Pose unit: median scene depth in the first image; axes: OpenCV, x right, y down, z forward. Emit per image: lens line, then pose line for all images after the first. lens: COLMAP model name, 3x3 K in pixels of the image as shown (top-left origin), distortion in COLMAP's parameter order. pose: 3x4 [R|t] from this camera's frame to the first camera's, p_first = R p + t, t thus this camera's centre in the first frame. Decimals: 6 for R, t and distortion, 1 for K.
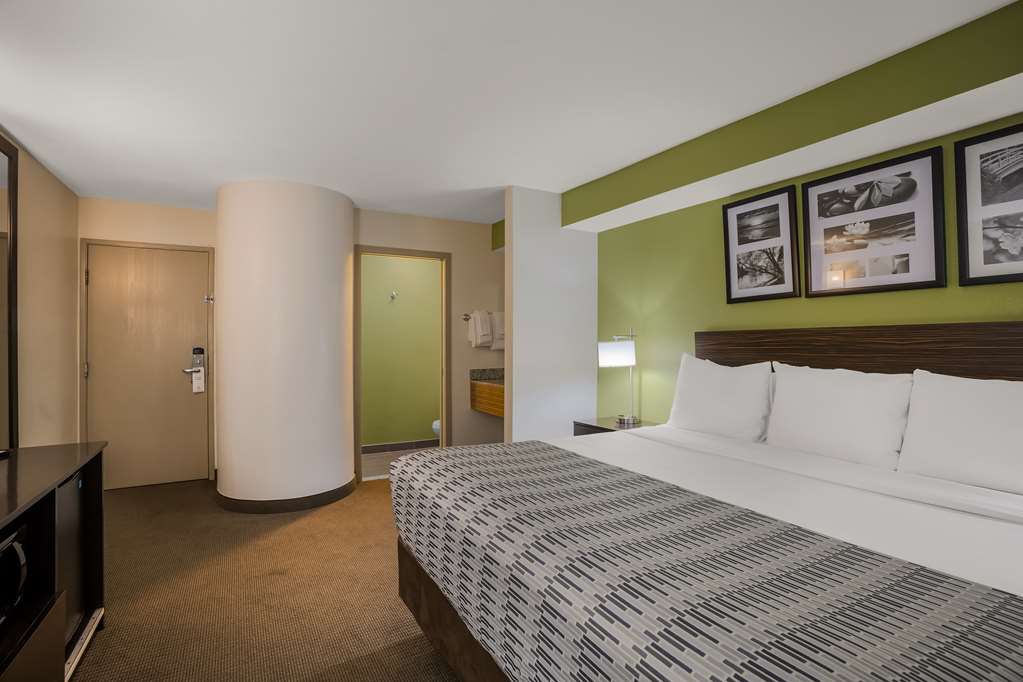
lens RADIAL K [[482.9, 0, 505.9], [0, 482.9, 333.9], [0, 0, 1]] dist [-0.037622, 0.002908]
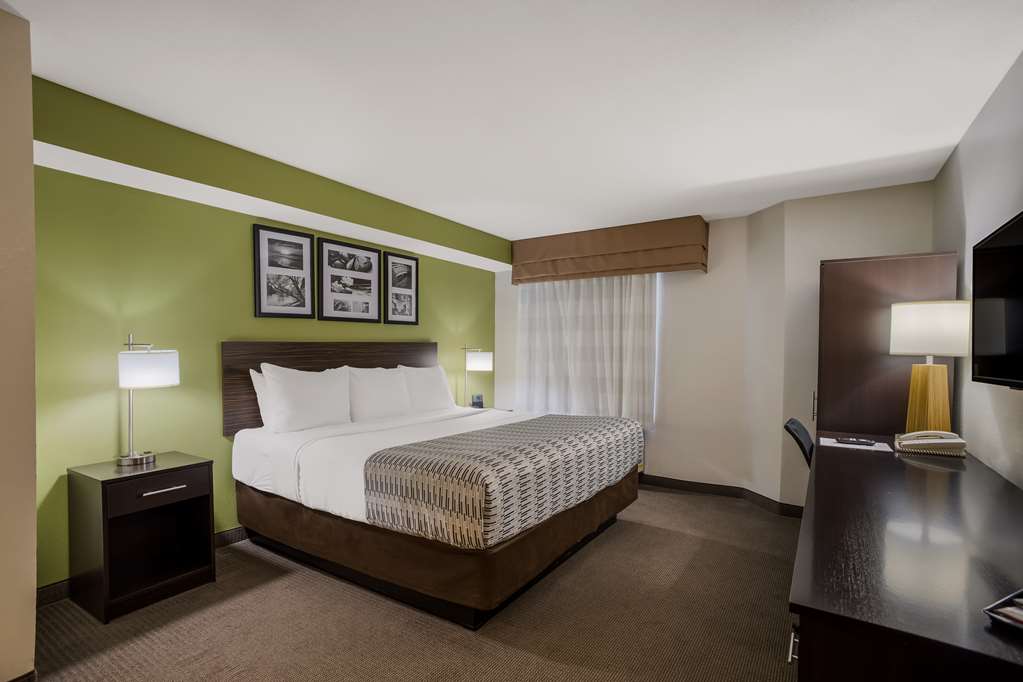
lens RADIAL K [[508.6, 0, 509.9], [0, 508.6, 347.9], [0, 0, 1]] dist [-0.030030, 0.000016]
pose [[-0.448730, -0.002821, 0.893663, -0.962680], [-0.020209, 0.999771, -0.006991, 0.004560], [-0.893439, -0.021197, -0.448684, 1.188441]]
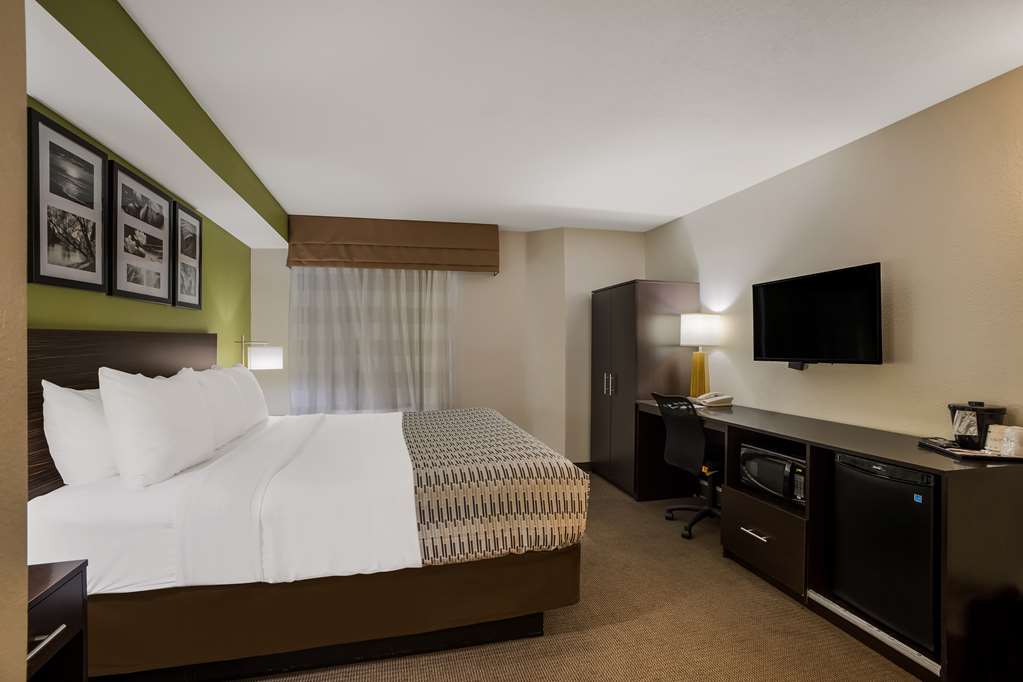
lens RADIAL K [[482.9, 0, 514.9], [0, 482.9, 343.6], [0, 0, 1]] dist [-0.037622, 0.002908]
pose [[-0.961386, -0.001063, 0.275202, -0.299300], [-0.005396, 0.999873, -0.014989, 0.019260], [-0.275151, -0.015895, -0.961270, 1.640217]]
